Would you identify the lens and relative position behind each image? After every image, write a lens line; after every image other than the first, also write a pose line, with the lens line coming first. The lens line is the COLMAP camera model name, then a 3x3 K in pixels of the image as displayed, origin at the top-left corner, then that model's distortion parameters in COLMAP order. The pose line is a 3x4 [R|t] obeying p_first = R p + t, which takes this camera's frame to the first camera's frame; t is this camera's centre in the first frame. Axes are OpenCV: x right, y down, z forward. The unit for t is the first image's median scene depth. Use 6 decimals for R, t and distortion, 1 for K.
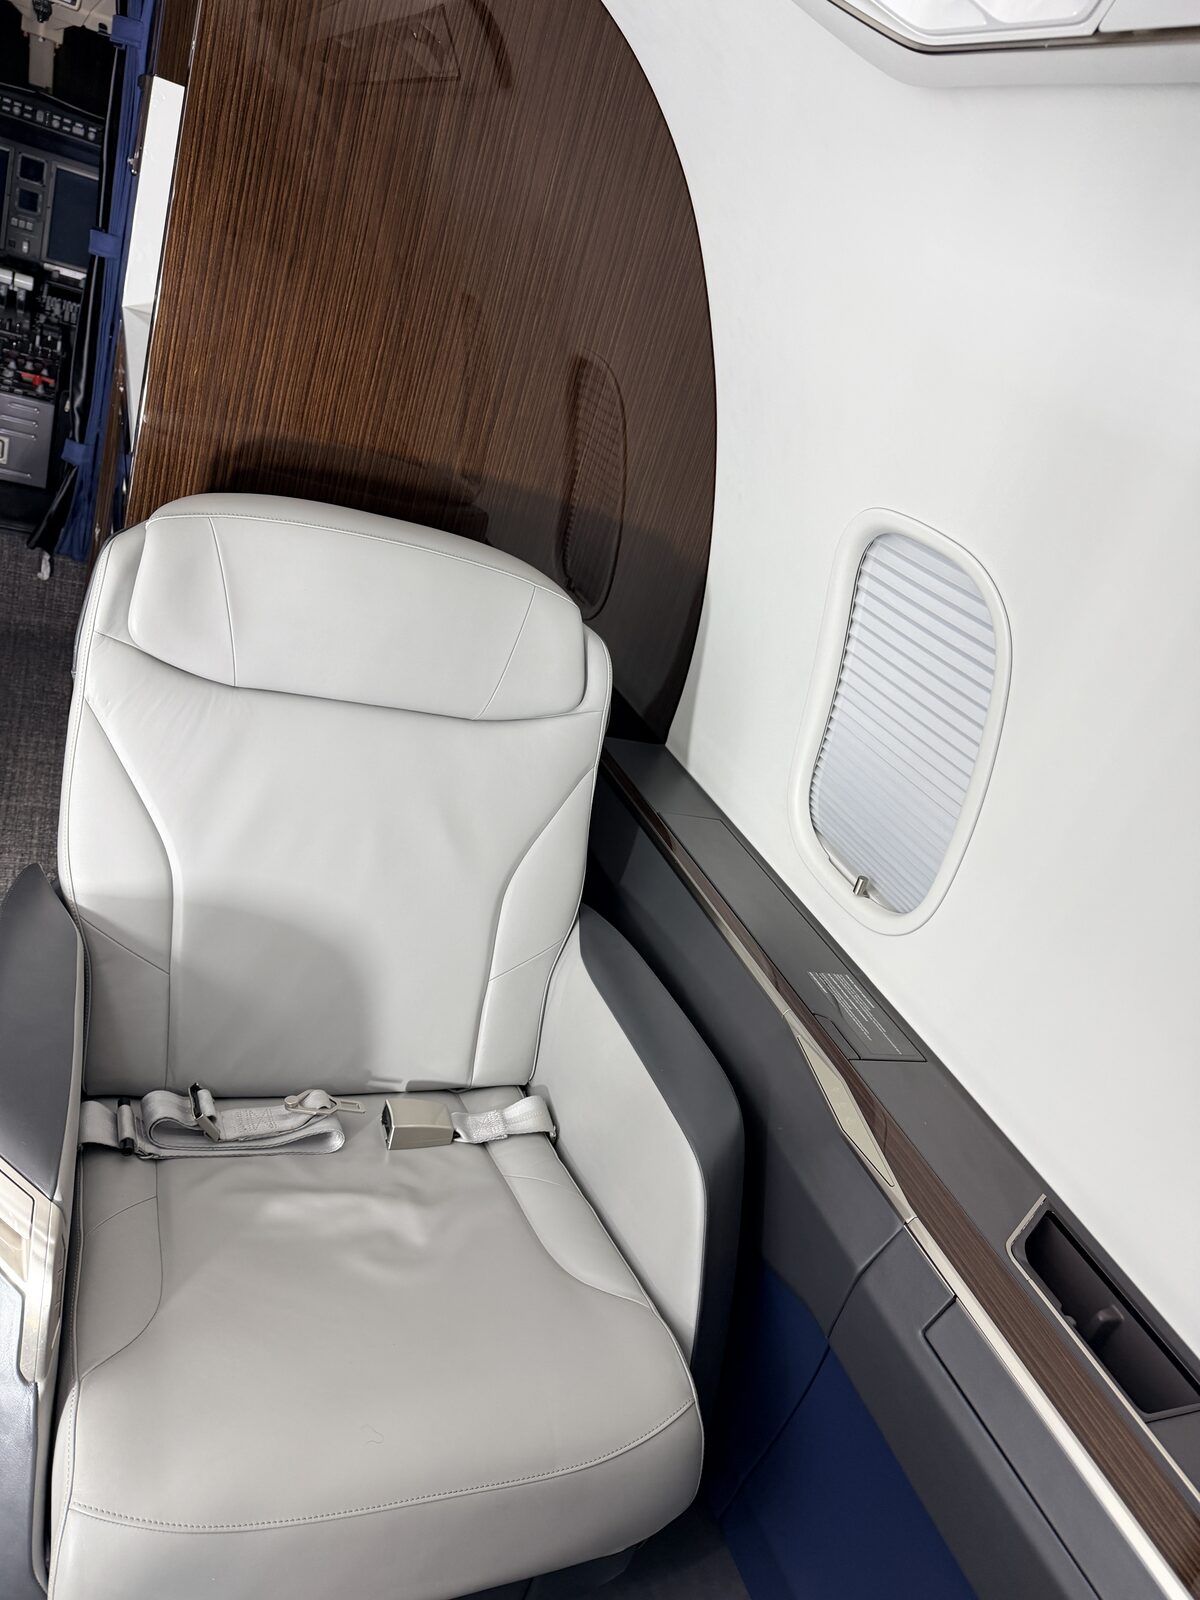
lens RADIAL K [[1102.4, 0, 600.0], [0, 1102.4, 800.0], [0, 0, 1]] dist [-0.004581, -0.006269]
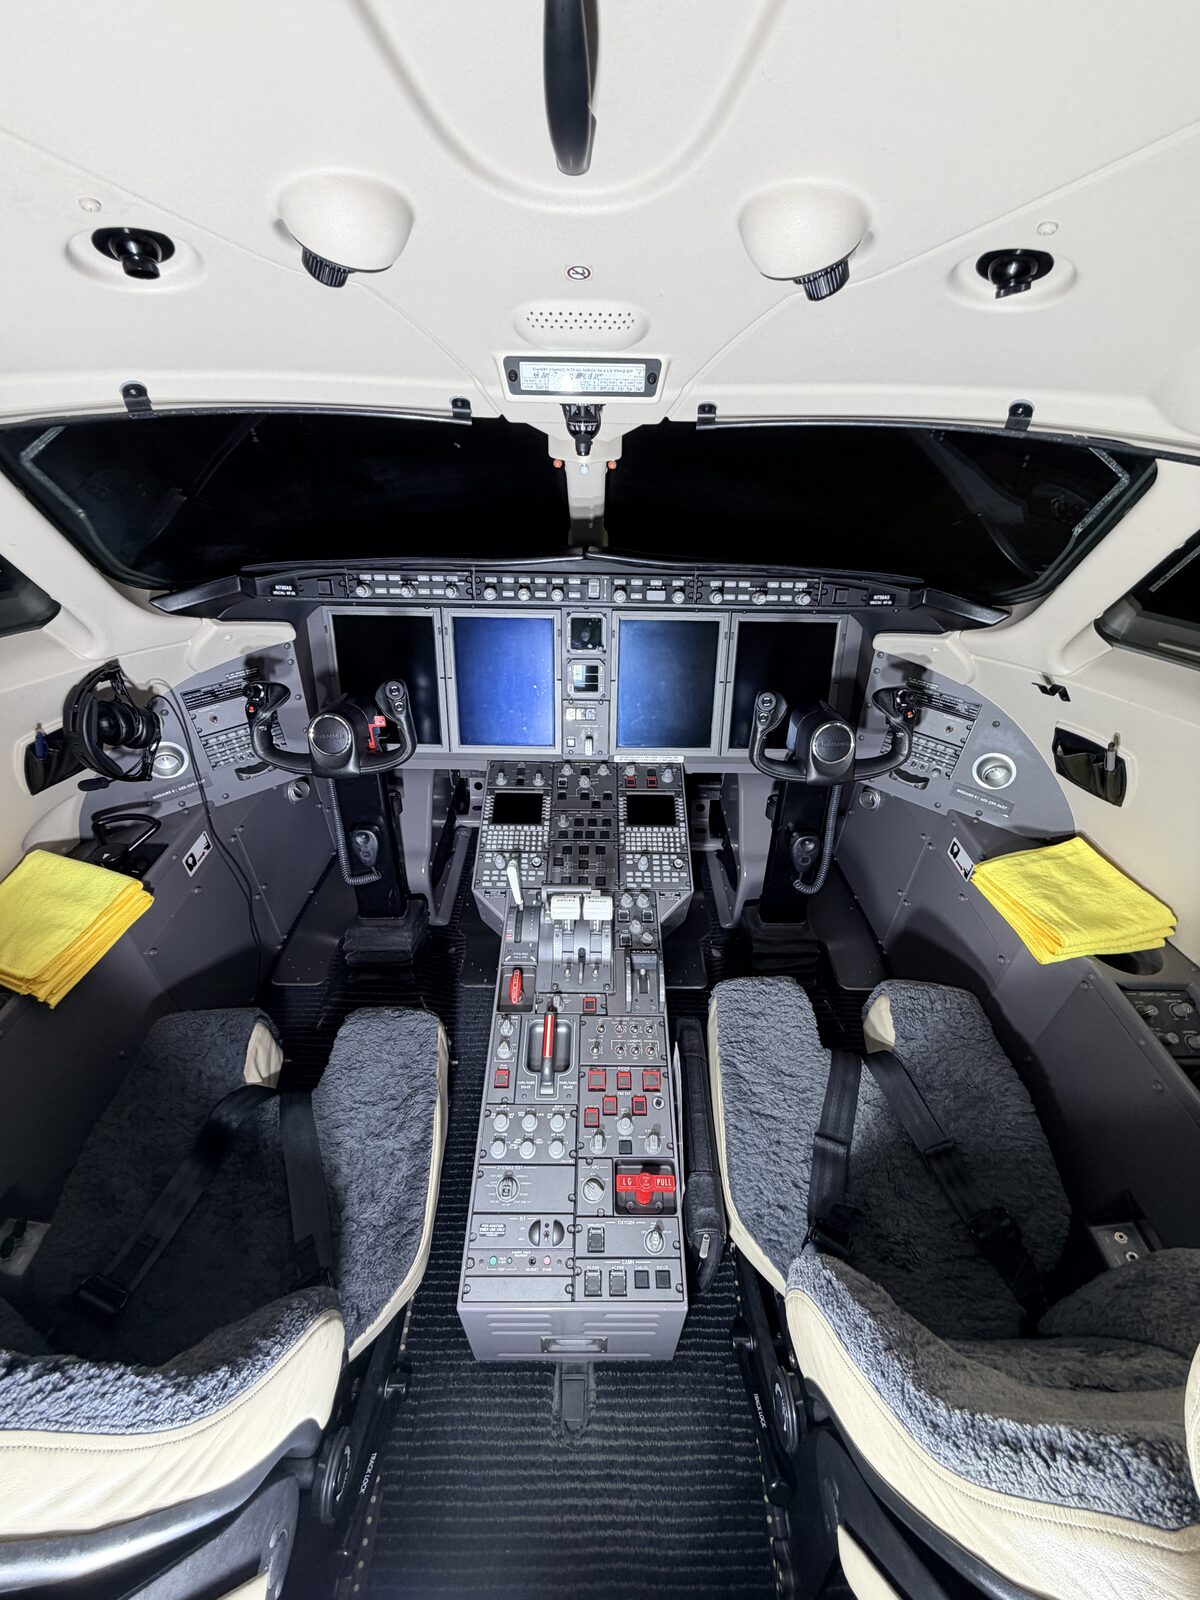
lens RADIAL K [[640.6, 0, 600.0], [0, 640.6, 800.0], [0, 0, 1]] dist [-0.000606, -0.000109]
pose [[0.886164, -0.029727, -0.462418, -0.358872], [0.085415, 0.991319, 0.099959, -0.550378], [0.455432, -0.128078, 0.881009, 0.696971]]
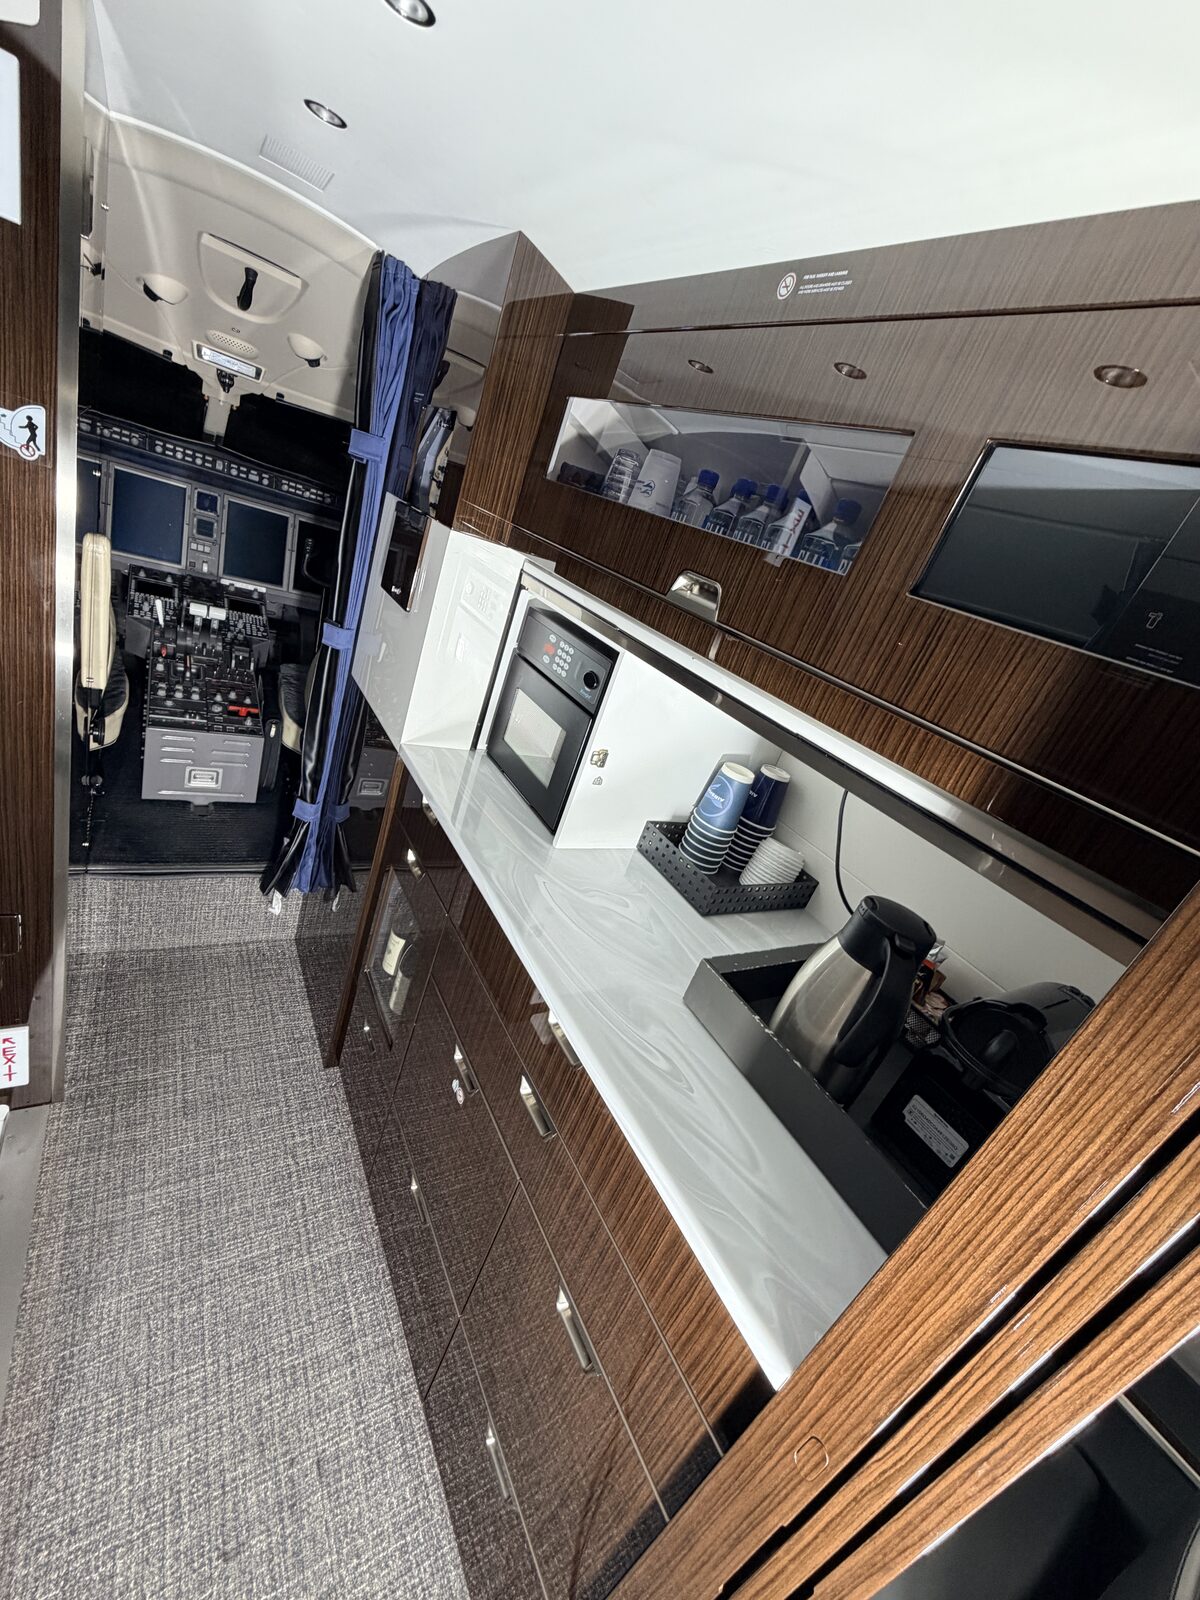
lens RADIAL K [[640.6, 0, 600.0], [0, 640.6, 800.0], [0, 0, 1]] dist [-0.000606, -0.000109]
pose [[0.988824, -0.048766, 0.140884, -0.225195], [0.045621, 0.998634, 0.025464, -0.268579], [-0.141933, -0.018752, 0.989699, 0.263791]]
